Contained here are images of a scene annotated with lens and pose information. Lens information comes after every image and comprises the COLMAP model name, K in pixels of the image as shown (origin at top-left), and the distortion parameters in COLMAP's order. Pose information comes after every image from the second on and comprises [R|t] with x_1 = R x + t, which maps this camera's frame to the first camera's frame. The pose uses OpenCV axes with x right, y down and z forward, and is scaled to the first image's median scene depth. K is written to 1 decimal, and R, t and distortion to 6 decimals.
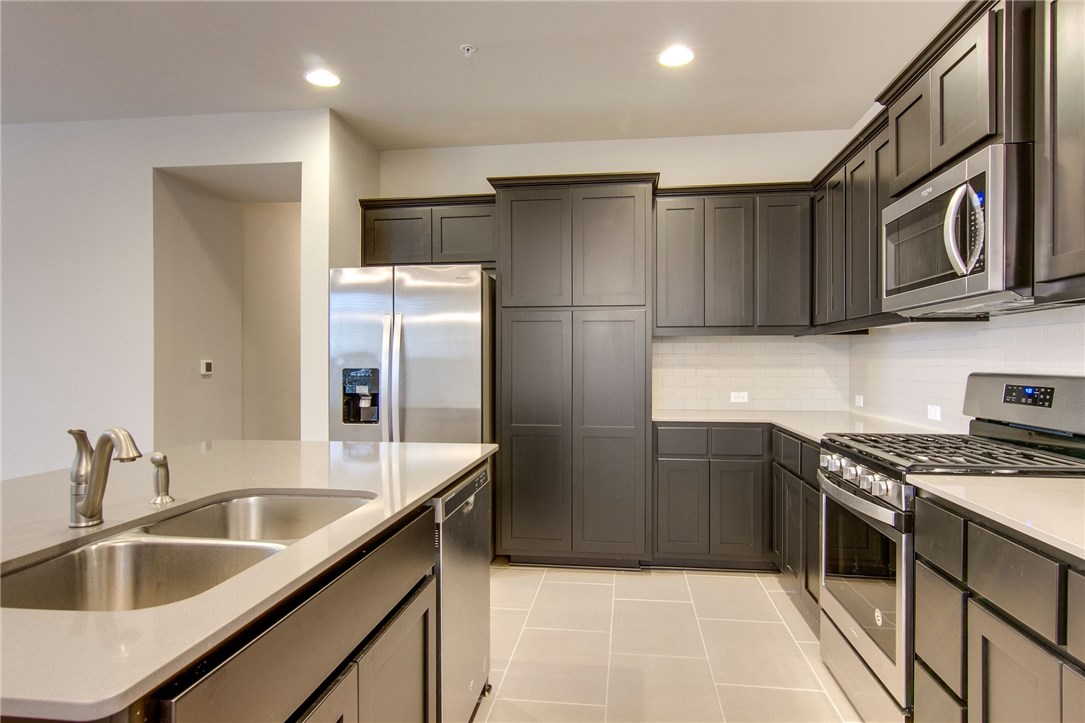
lens RADIAL K [[615.9, 0, 542.5], [0, 615.9, 361.5], [0, 0, 1]] dist [0.000485, 0.000068]
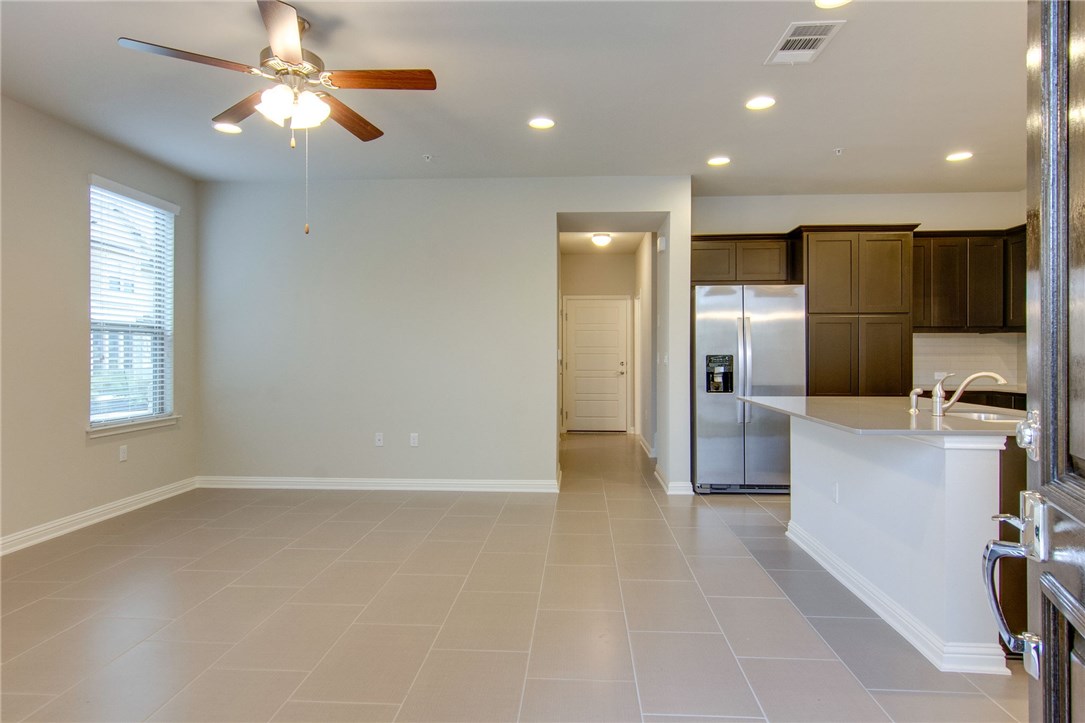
lens RADIAL K [[615.9, 0, 542.5], [0, 615.9, 361.5], [0, 0, 1]] dist [0.000485, 0.000068]
pose [[0.997497, -0.000836, 0.070709, -0.830320], [0.000117, 0.999948, 0.010164, 0.011669], [-0.070714, -0.010130, 0.997445, -0.431006]]
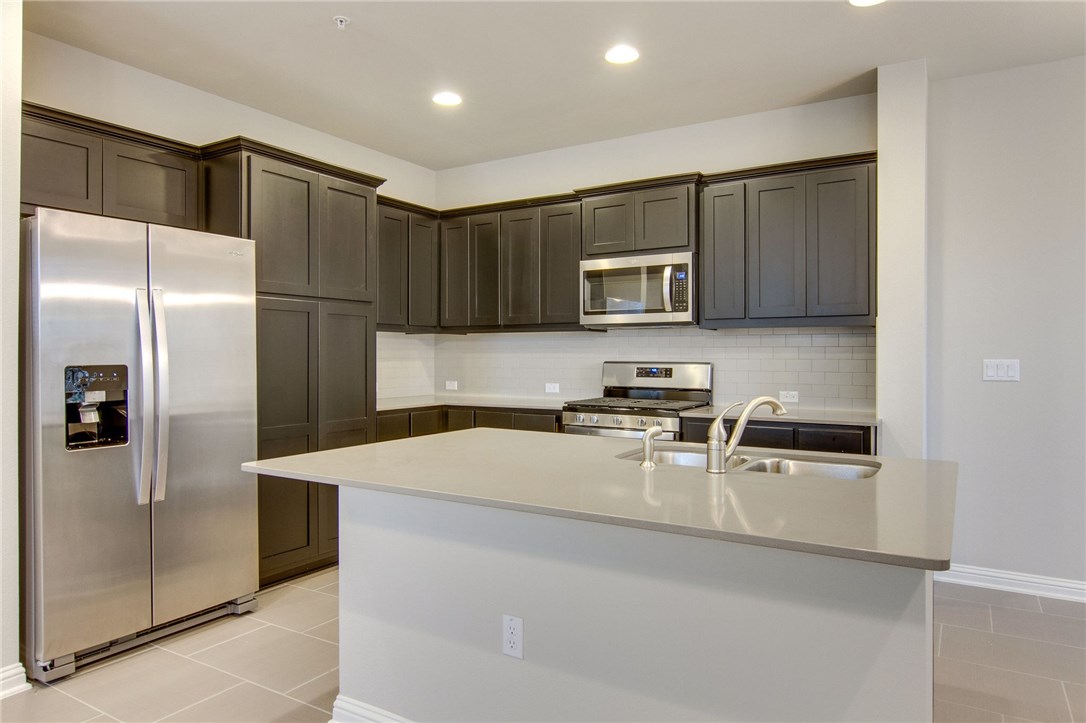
lens RADIAL K [[689.3, 0, 548.8], [0, 689.3, 350.8], [0, 0, 1]] dist [-0.001189, -0.001366]
pose [[0.402515, 0.005417, 0.915397, -0.800540], [0.000084, 0.999982, -0.005954, -0.000525], [-0.915413, 0.002473, 0.402508, 0.247300]]
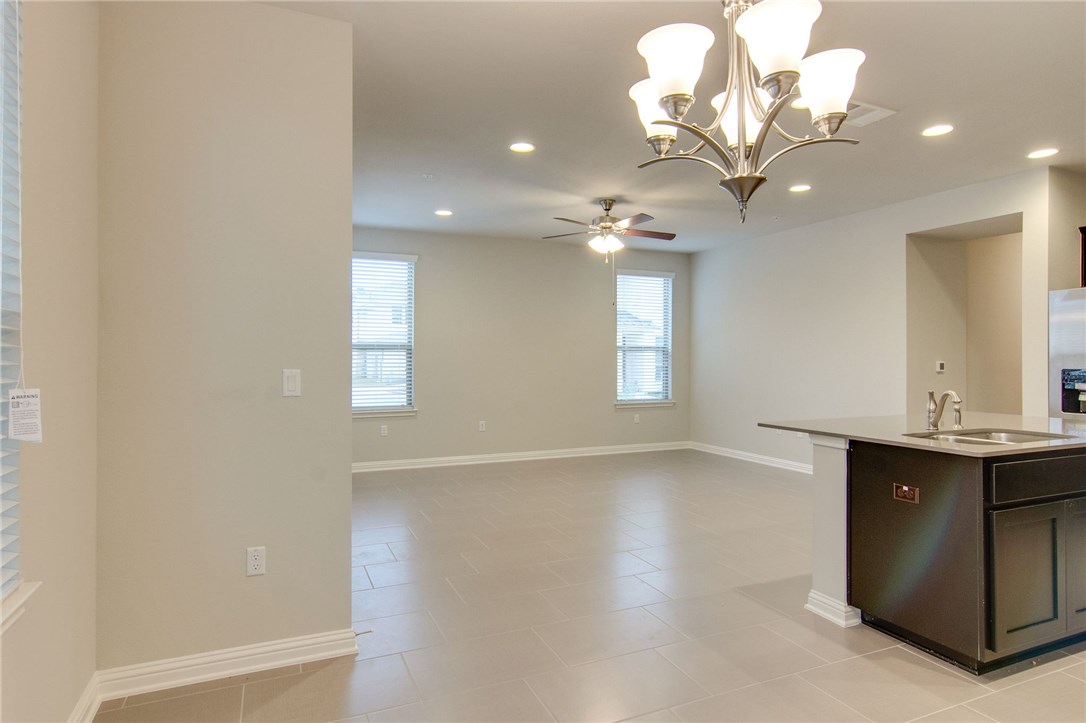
lens RADIAL K [[618.7, 0, 546.5], [0, 618.7, 359.0], [0, 0, 1]] dist [0.003873, 0.000779]
pose [[0.528928, 0.000862, -0.848666, 0.206736], [-0.001027, 0.999999, 0.000376, -0.008502], [0.848666, 0.000672, 0.528928, -0.599015]]
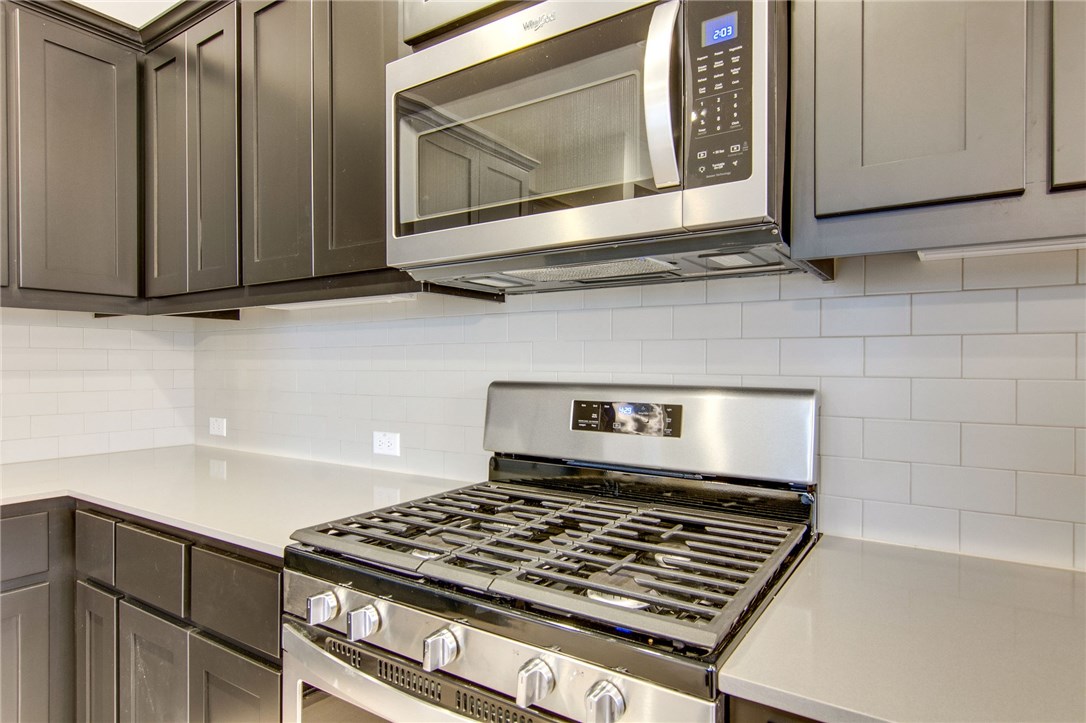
lens RADIAL K [[625.9, 0, 546.5], [0, 625.9, 367.3], [0, 0, 1]] dist [0.000253, -0.000363]
pose [[0.441049, -0.008914, 0.897439, 0.104270], [0.000514, 0.999953, 0.009679, -0.001681], [-0.897483, -0.003807, 0.441033, 0.464060]]
